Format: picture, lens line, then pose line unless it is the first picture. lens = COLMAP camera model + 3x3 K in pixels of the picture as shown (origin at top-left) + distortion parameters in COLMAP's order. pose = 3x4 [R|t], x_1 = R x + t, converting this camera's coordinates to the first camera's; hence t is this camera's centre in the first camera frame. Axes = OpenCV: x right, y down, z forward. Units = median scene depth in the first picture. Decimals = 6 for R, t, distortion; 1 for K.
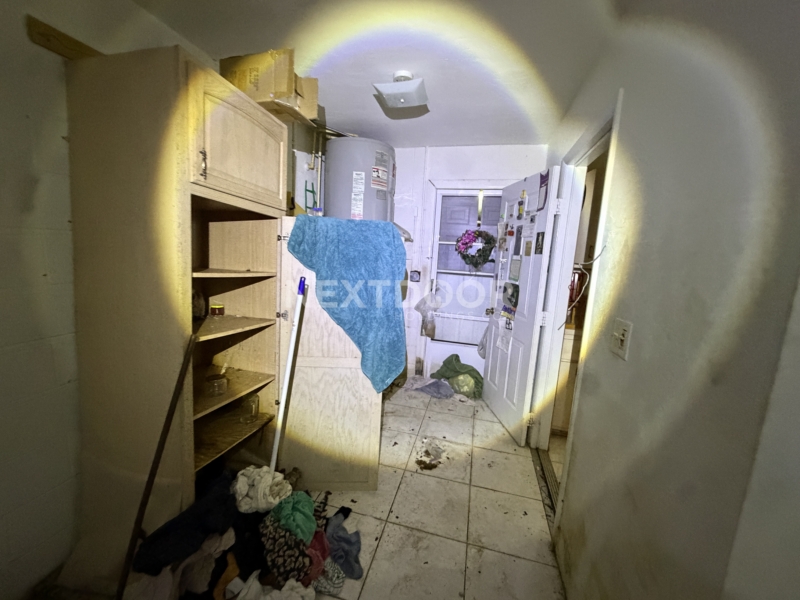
lens RADIAL K [[320.2, 0, 395.6], [0, 320.2, 301.1], [0, 0, 1]] dist [-0.001092, -0.000732]
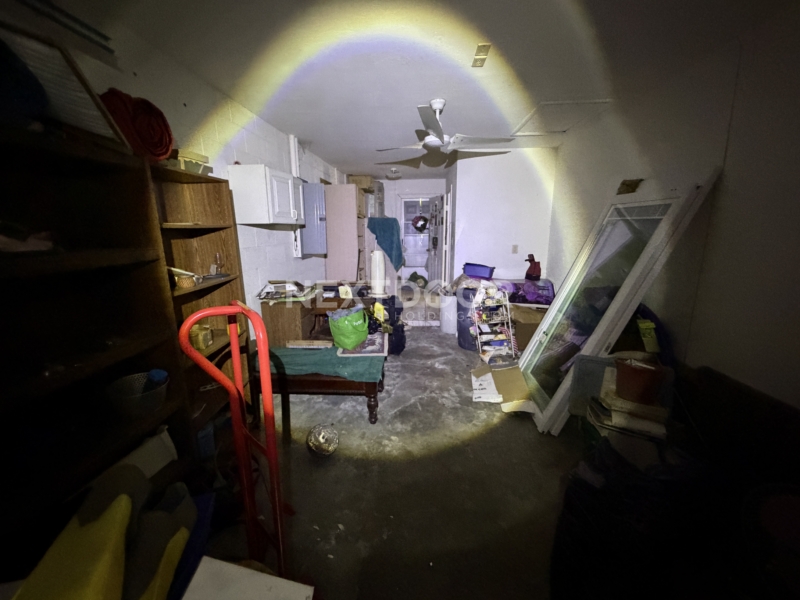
lens RADIAL K [[320.2, 0, 400.5], [0, 320.2, 298.6], [0, 0, 1]] dist [-0.001092, -0.000732]
pose [[0.981029, -0.095583, 0.168661, -0.368768], [0.083535, 0.993514, 0.077152, 0.203529], [-0.174942, -0.061600, 0.982650, -1.424954]]
